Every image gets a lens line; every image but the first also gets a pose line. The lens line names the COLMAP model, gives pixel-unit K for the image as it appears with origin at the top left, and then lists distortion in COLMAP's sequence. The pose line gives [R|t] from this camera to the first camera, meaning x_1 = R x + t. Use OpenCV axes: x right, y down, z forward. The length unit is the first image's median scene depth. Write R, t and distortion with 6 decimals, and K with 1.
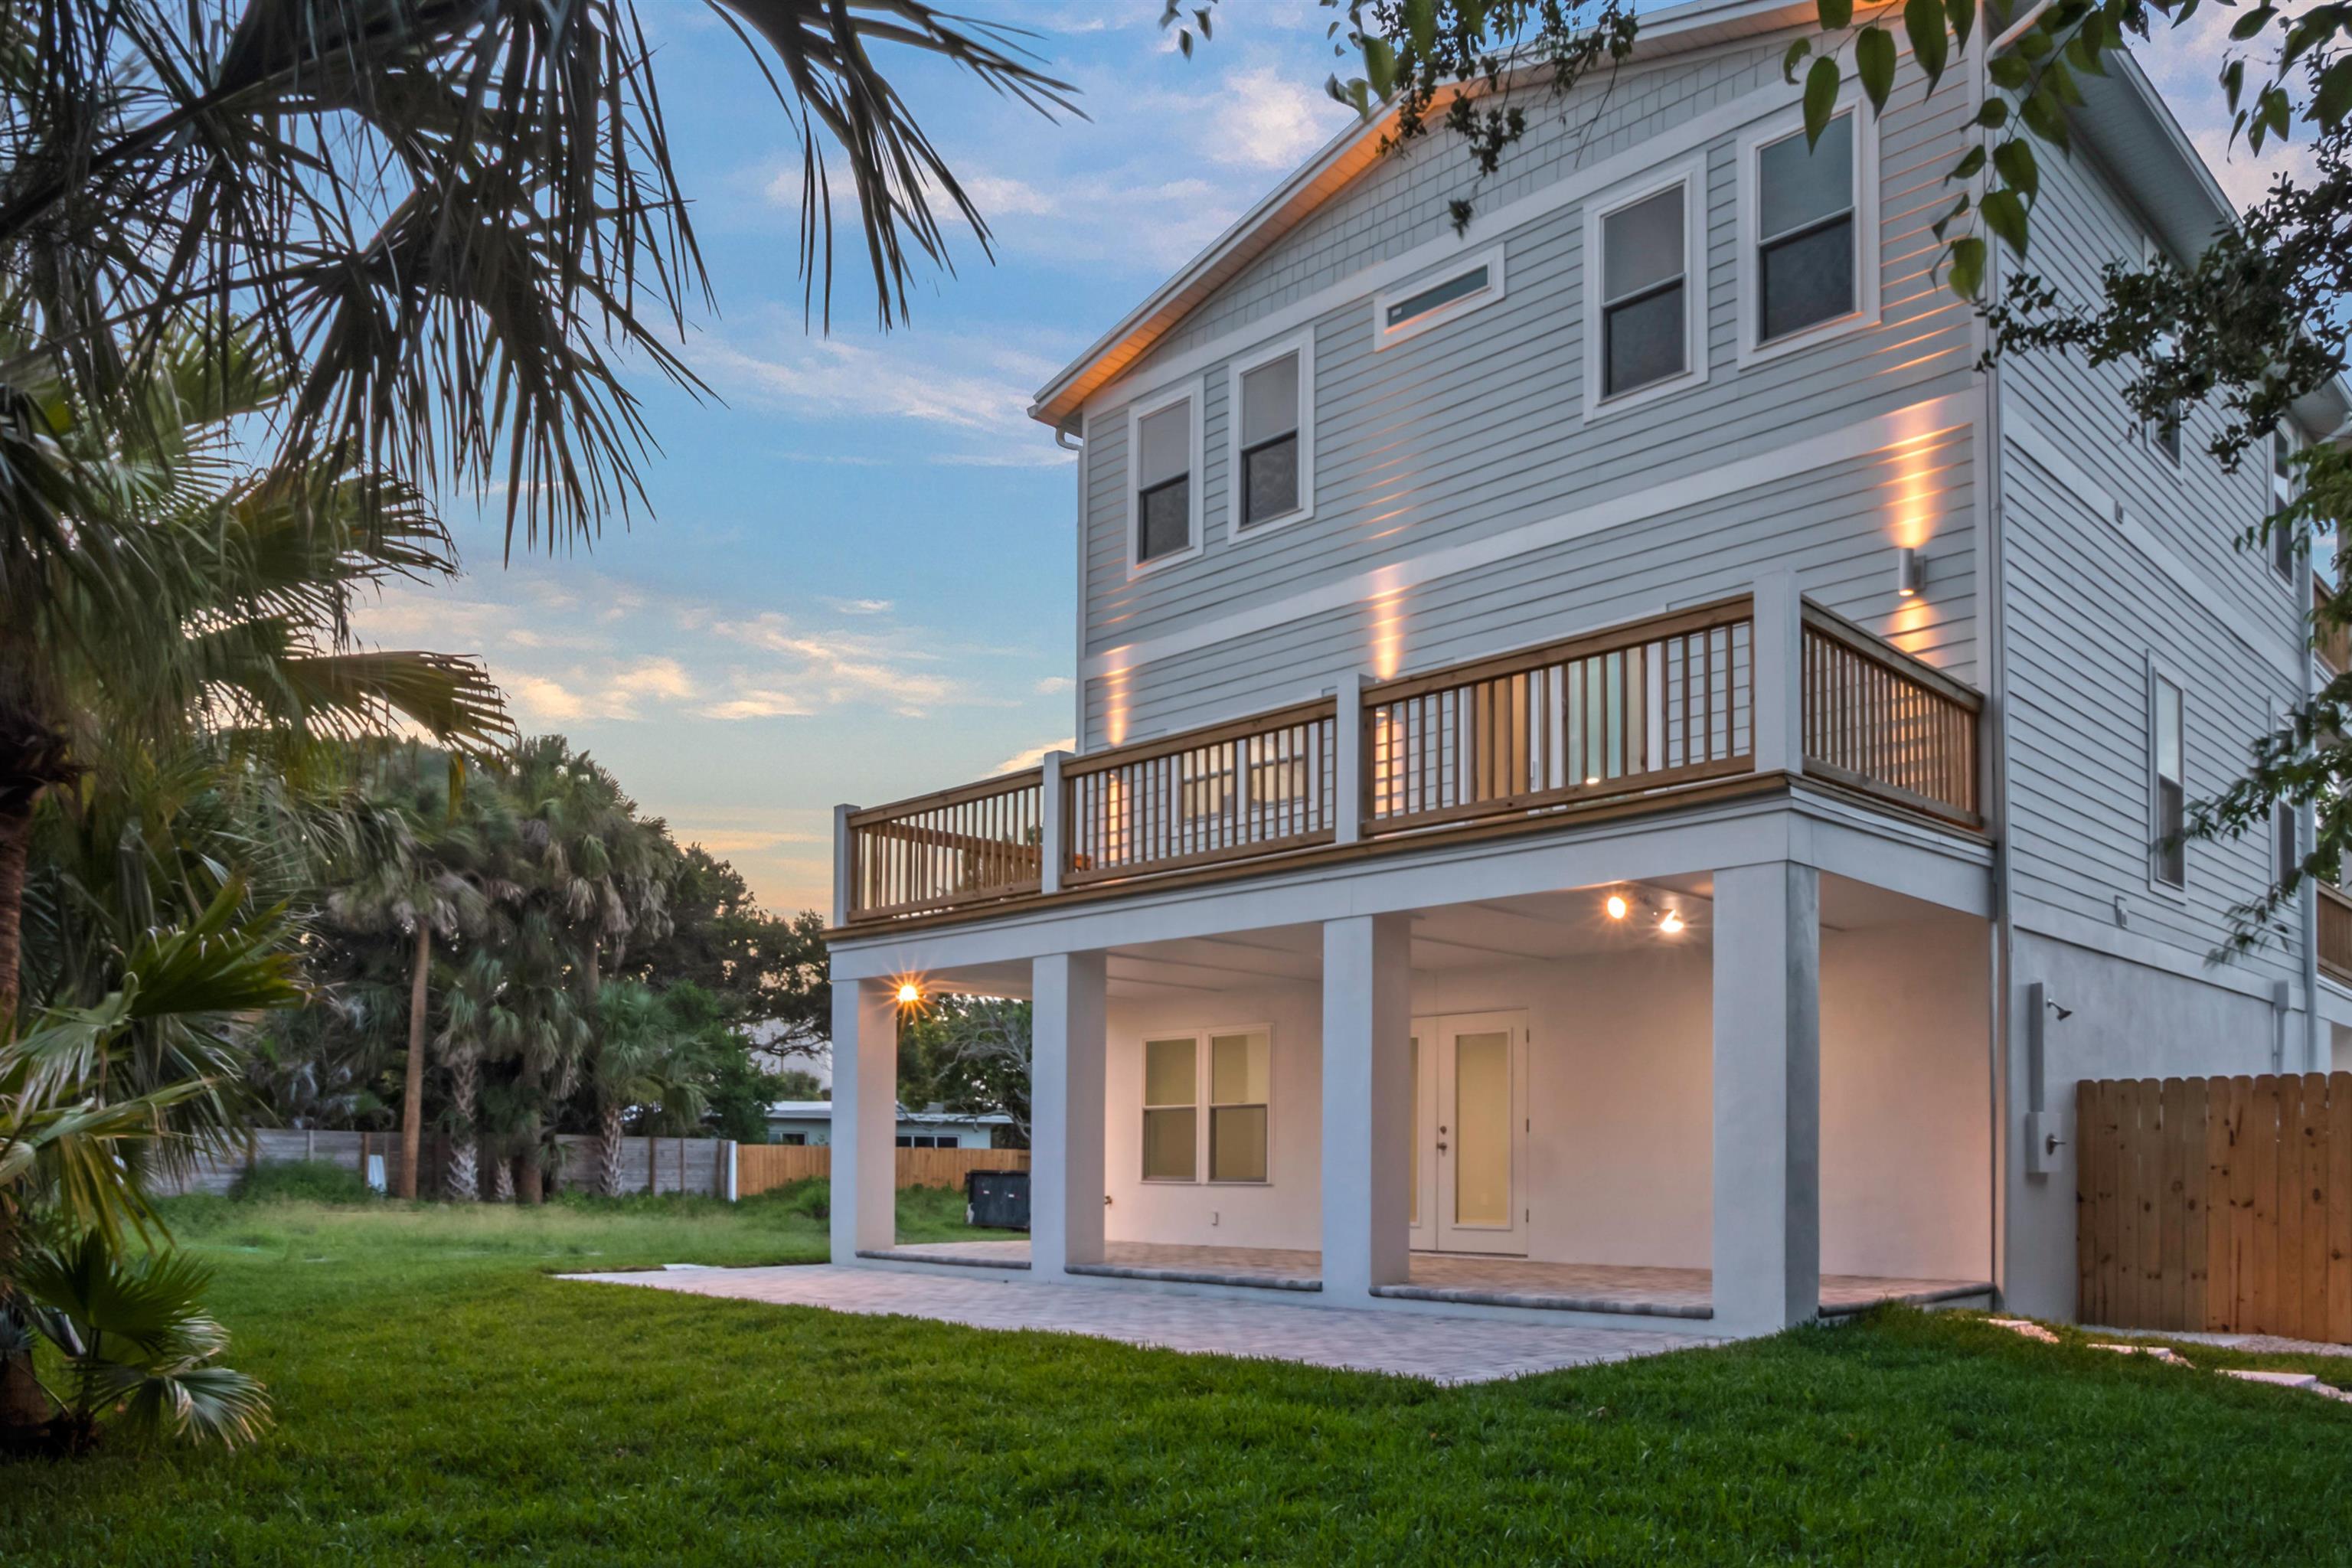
lens RADIAL K [[1688.2, 0, 1193.9], [0, 1688.2, 1145.7], [0, 0, 1]] dist [-0.005414, 0.000378]
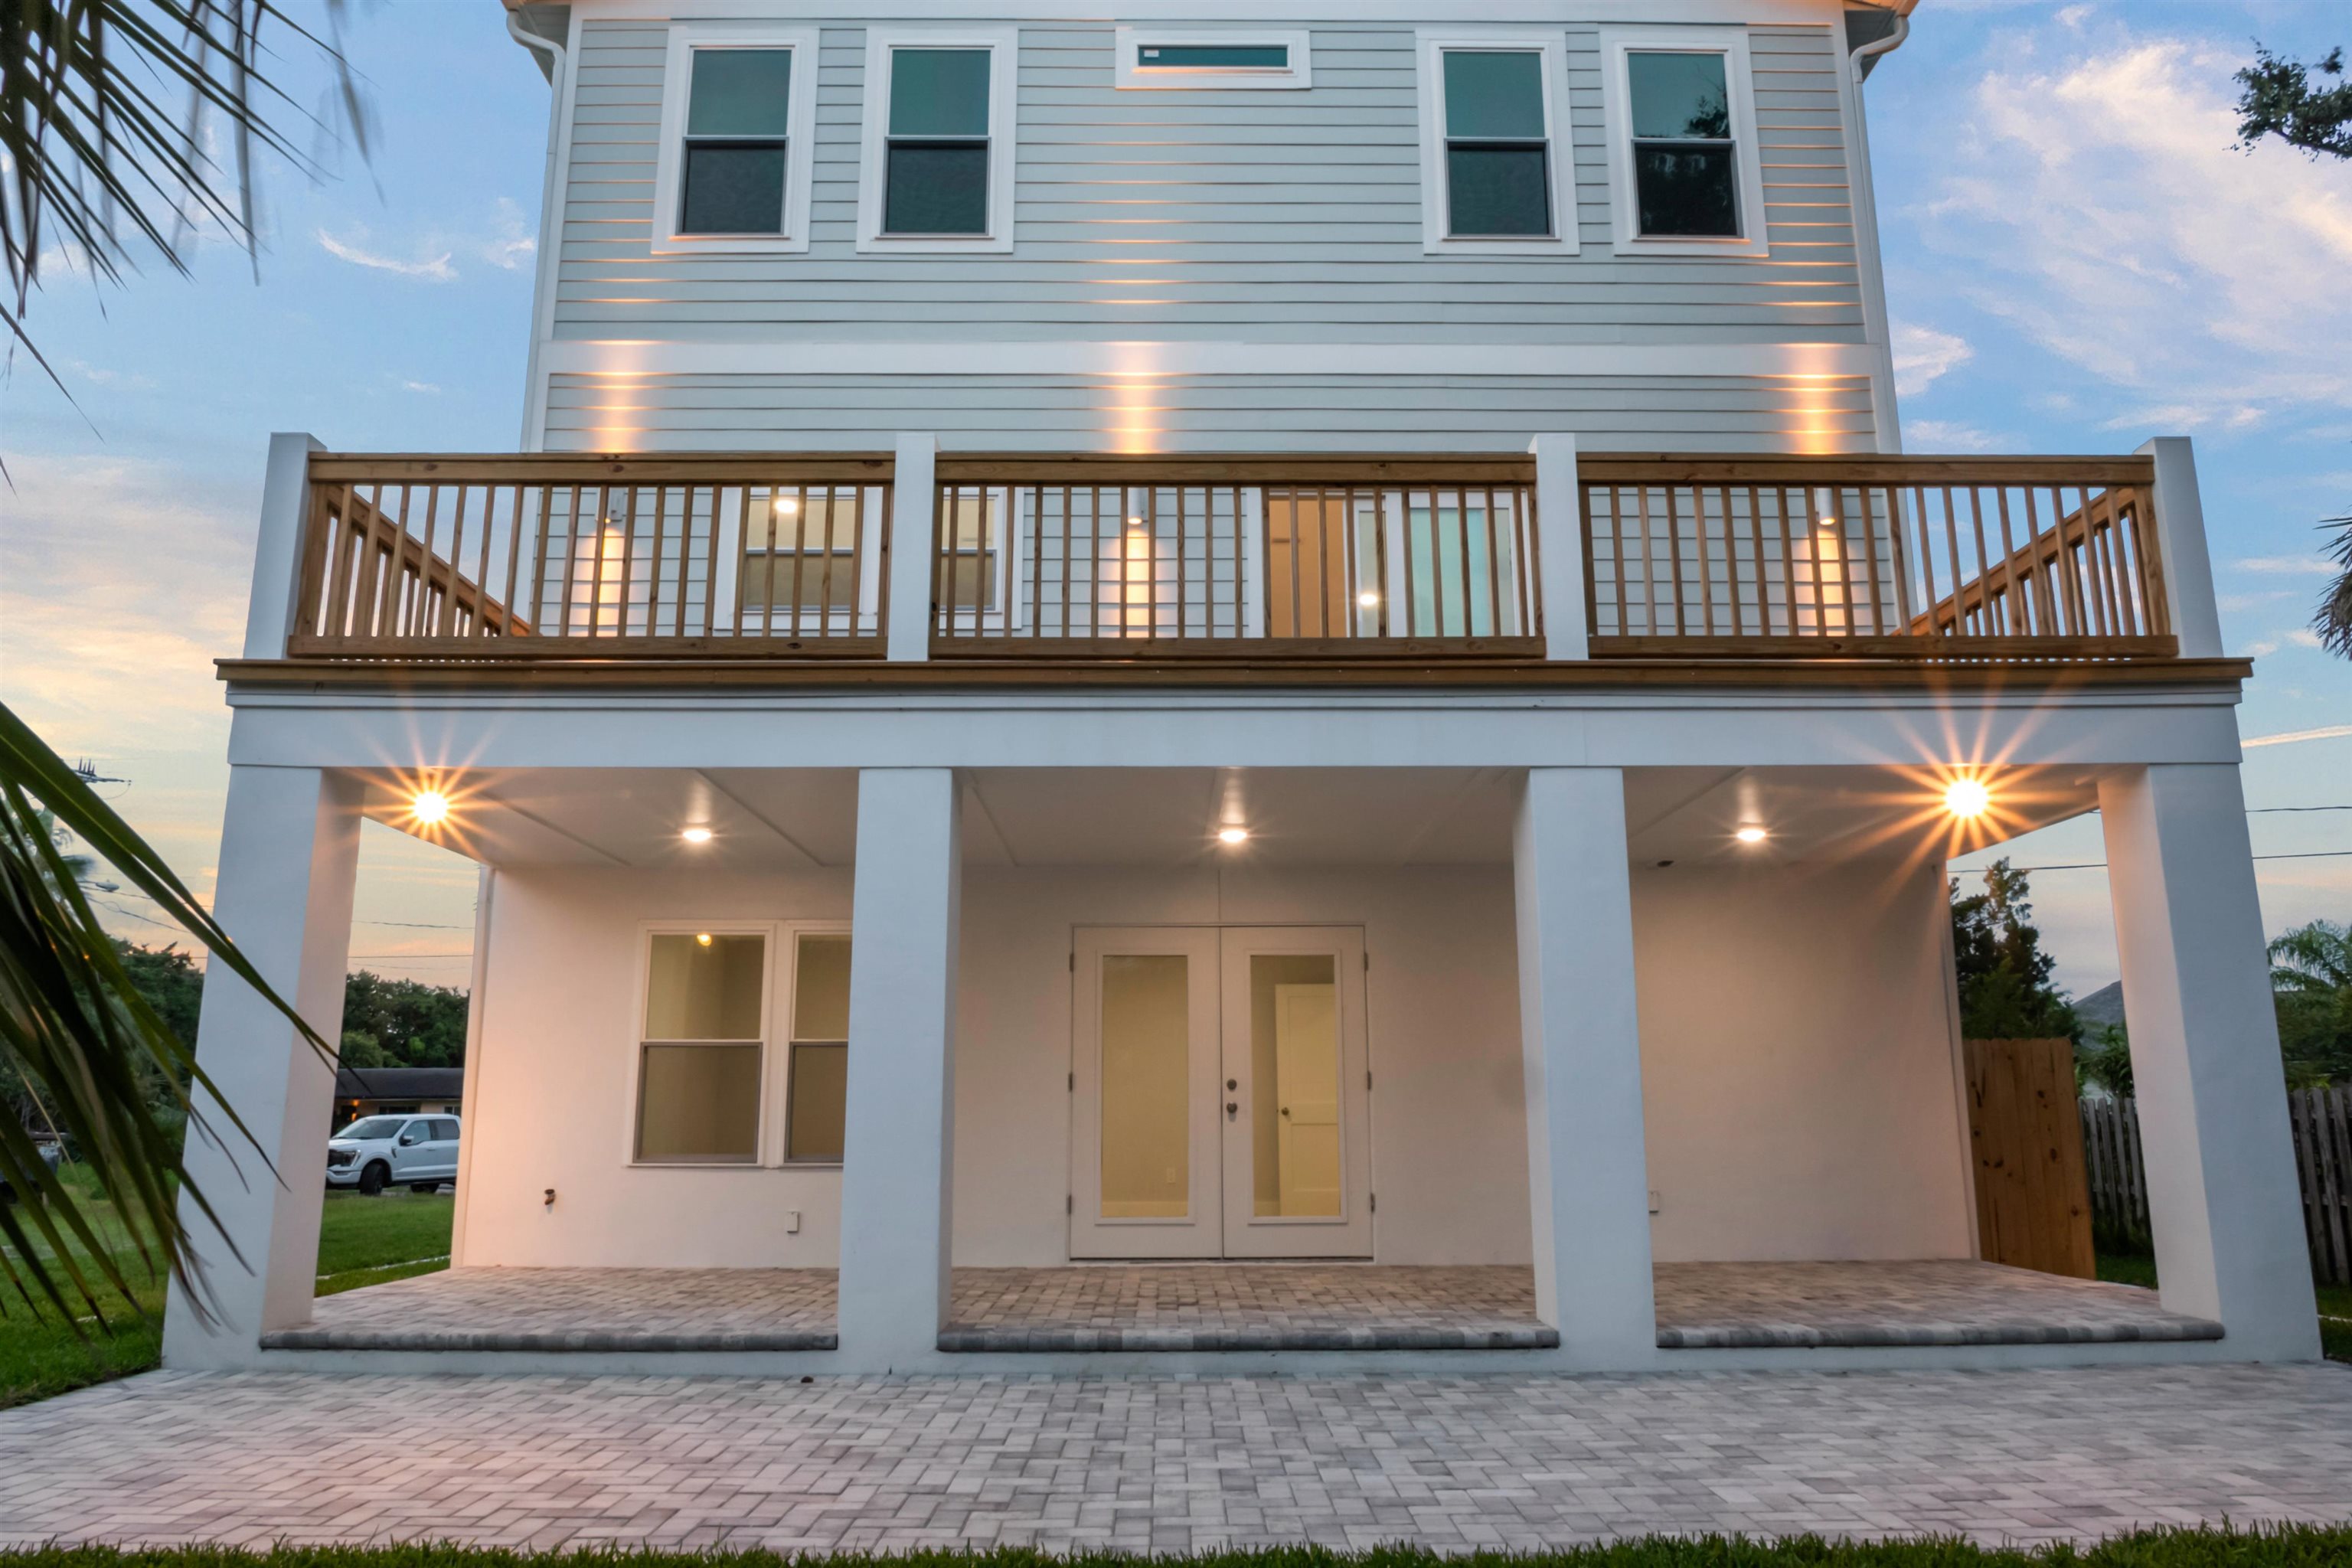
lens RADIAL K [[1631.4, 0, 1172.4], [0, 1631.4, 768.4], [0, 0, 1]] dist [-0.014820, 0.003396]
pose [[0.706900, 0.142790, 0.692751, -0.398464], [-0.001106, 0.979633, -0.200794, -0.002243], [-0.707313, 0.141175, 0.692660, 0.547987]]
